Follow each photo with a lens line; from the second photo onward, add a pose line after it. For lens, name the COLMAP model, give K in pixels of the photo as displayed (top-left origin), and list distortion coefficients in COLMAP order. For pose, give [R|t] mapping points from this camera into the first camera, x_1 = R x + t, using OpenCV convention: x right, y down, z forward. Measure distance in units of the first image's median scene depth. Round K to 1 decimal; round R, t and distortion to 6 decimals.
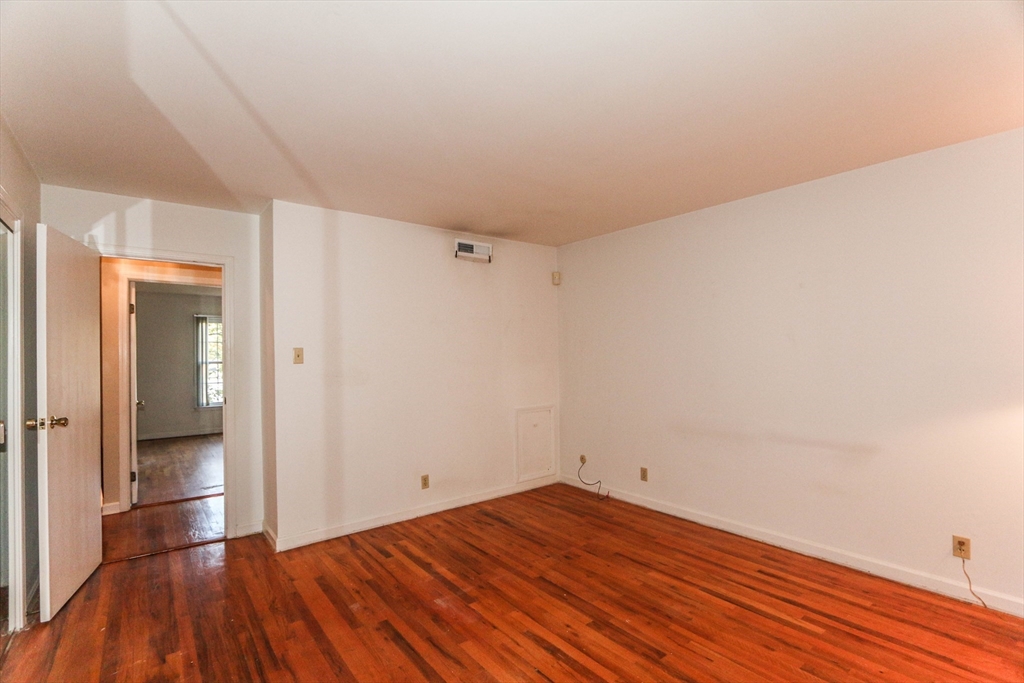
lens RADIAL K [[475.7, 0, 505.5], [0, 475.7, 347.9], [0, 0, 1]] dist [-0.014723, -0.000305]
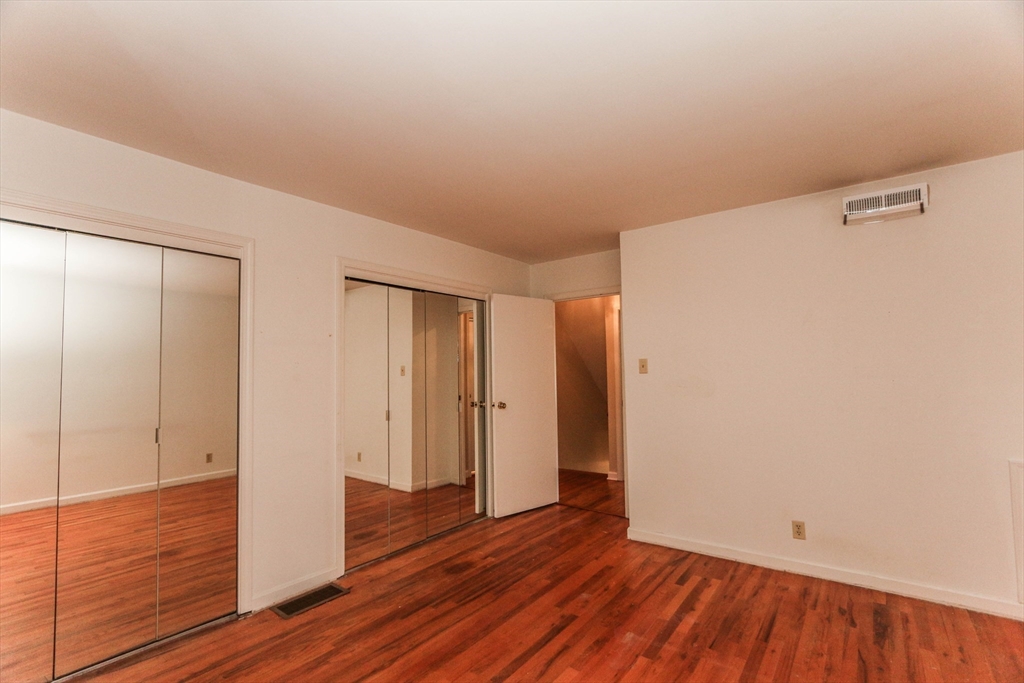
lens RADIAL K [[475.7, 0, 505.5], [0, 475.7, 347.9], [0, 0, 1]] dist [-0.014723, -0.000305]
pose [[0.243720, -0.036859, -0.969145, 0.585091], [0.019033, 0.999267, -0.033218, 0.008722], [0.969659, -0.010350, 0.244242, 0.463037]]
